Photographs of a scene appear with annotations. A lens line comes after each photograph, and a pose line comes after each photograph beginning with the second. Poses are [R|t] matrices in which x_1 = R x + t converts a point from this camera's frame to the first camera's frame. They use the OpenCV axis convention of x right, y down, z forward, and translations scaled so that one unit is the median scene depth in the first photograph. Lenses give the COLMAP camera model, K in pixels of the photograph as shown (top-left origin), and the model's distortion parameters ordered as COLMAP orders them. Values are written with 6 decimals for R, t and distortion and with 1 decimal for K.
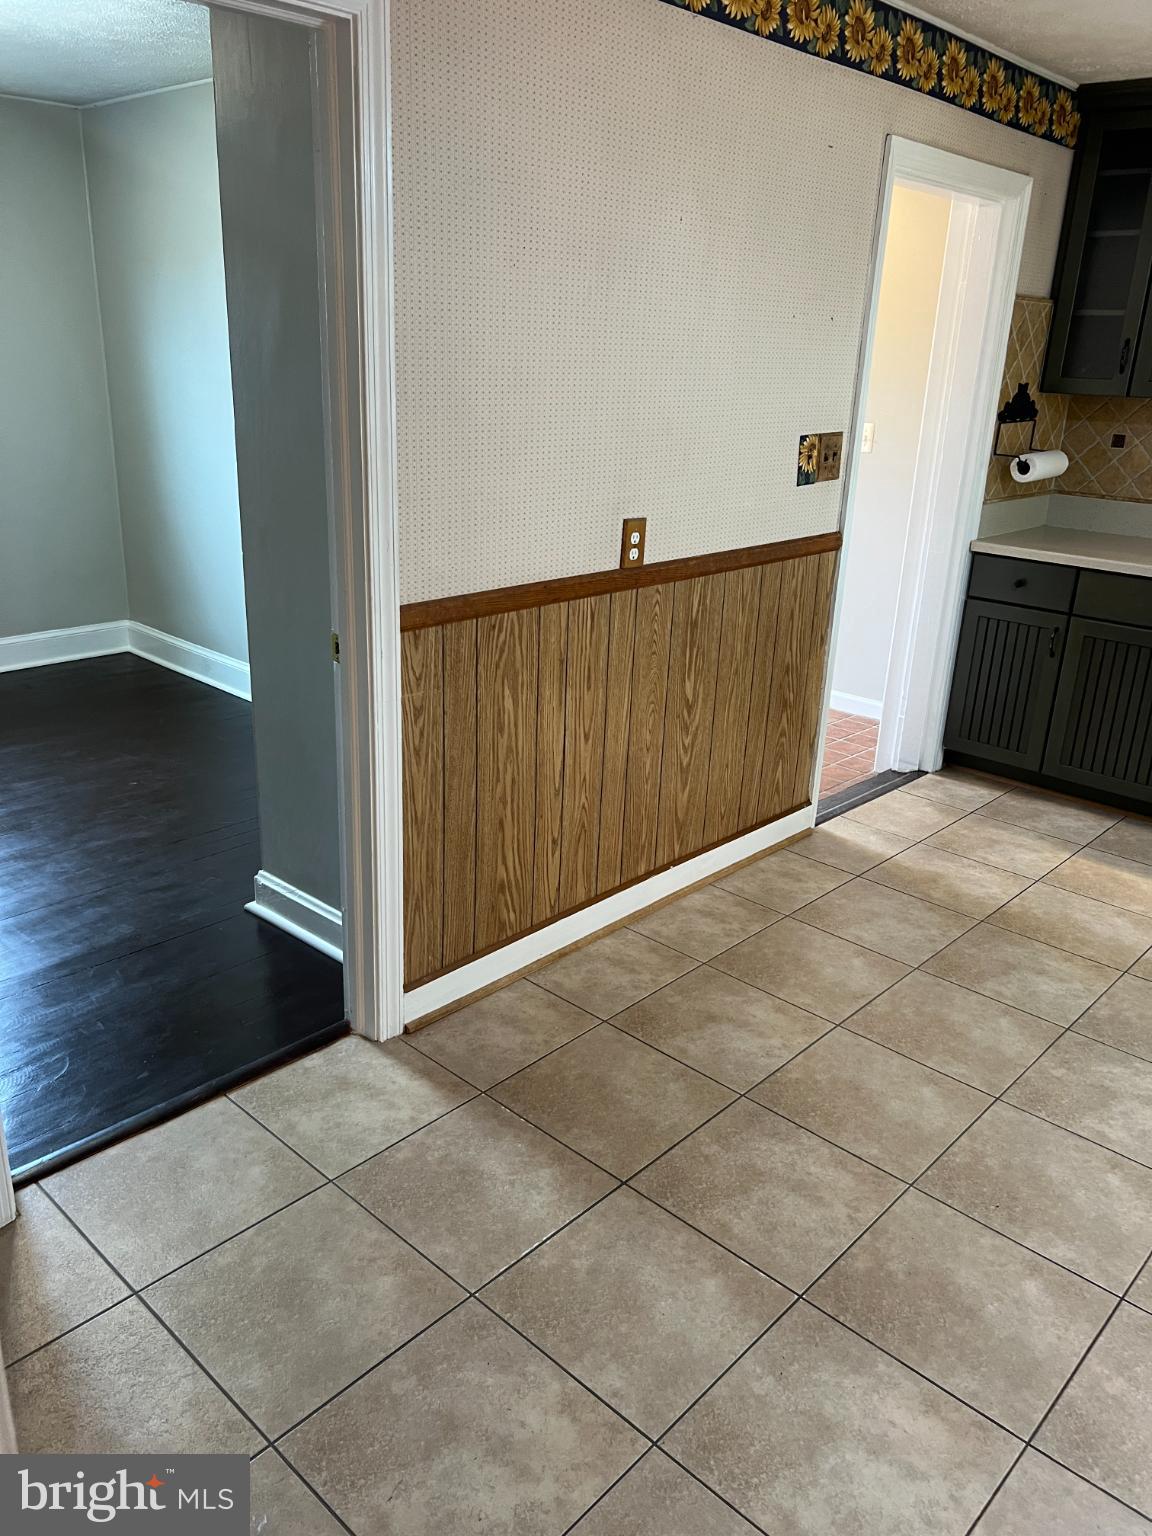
lens RADIAL K [[1150.7, 0, 576.0], [0, 1150.7, 768.0], [0, 0, 1]] dist [0.014106, -0.017749]
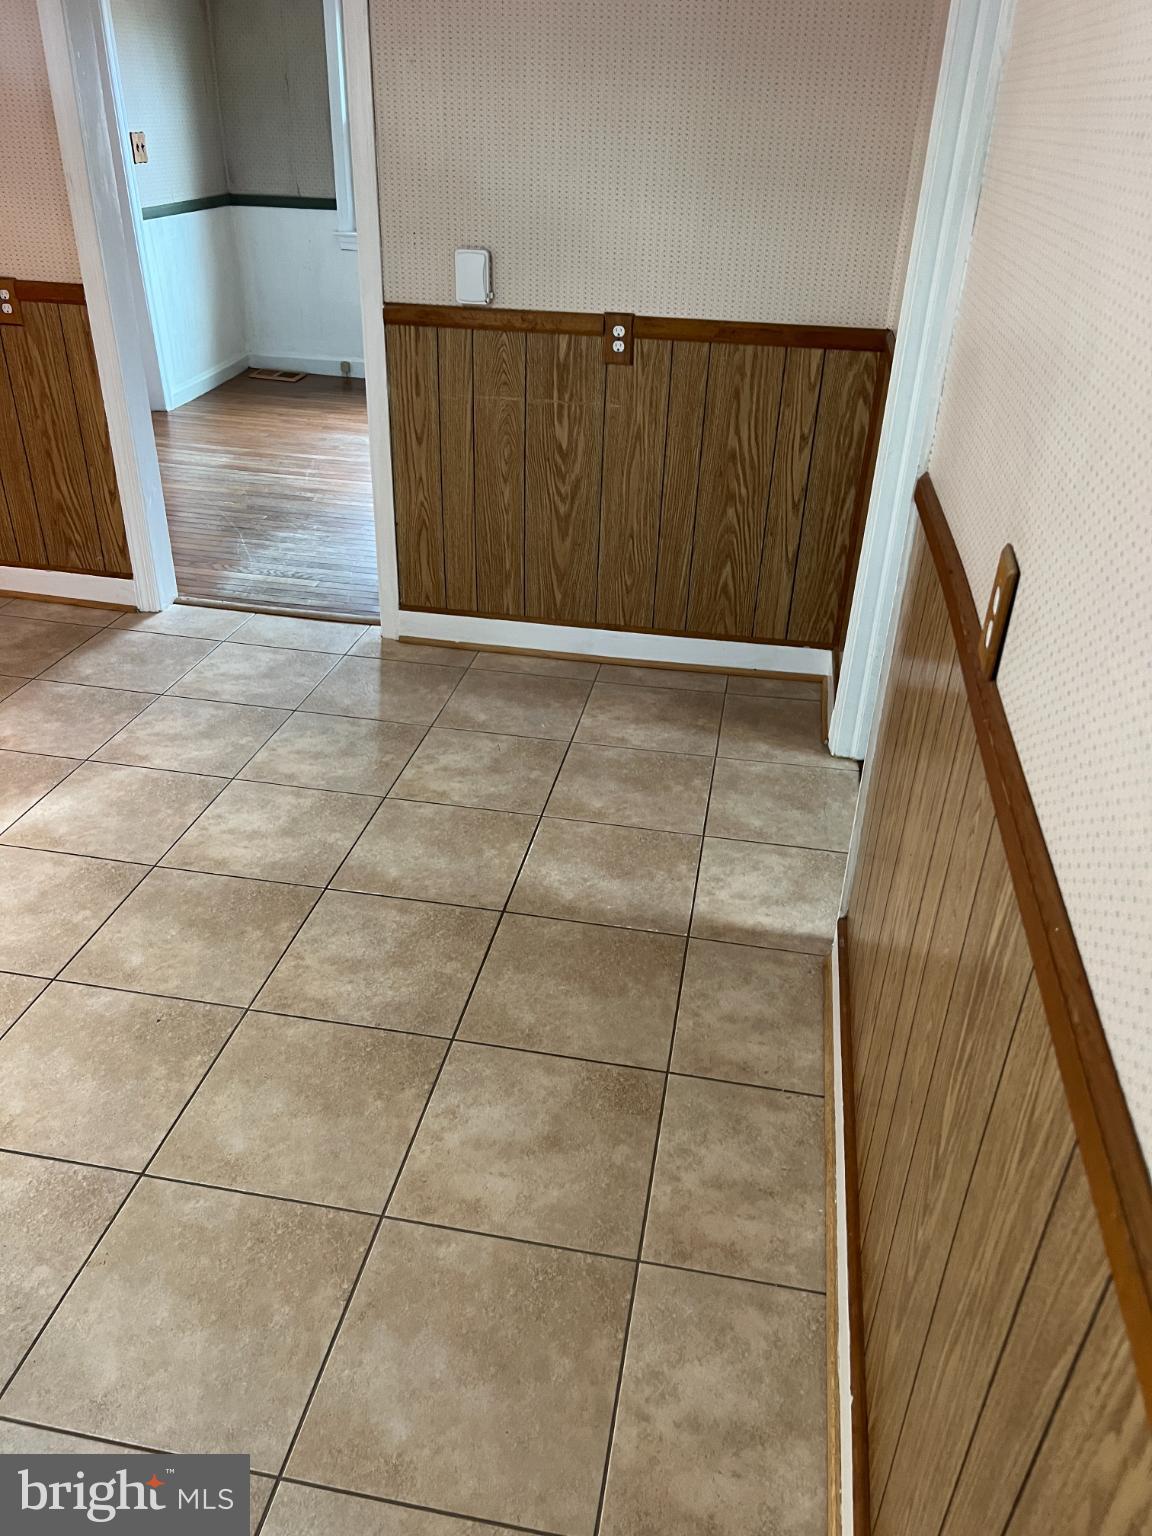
lens RADIAL K [[1150.7, 0, 576.0], [0, 1150.7, 768.0], [0, 0, 1]] dist [0.014106, -0.017749]
pose [[-0.841437, 0.206180, -0.499473, 0.492157], [-0.253113, 0.666270, 0.701440, -0.509782], [0.477407, 0.716641, -0.508437, 1.454997]]
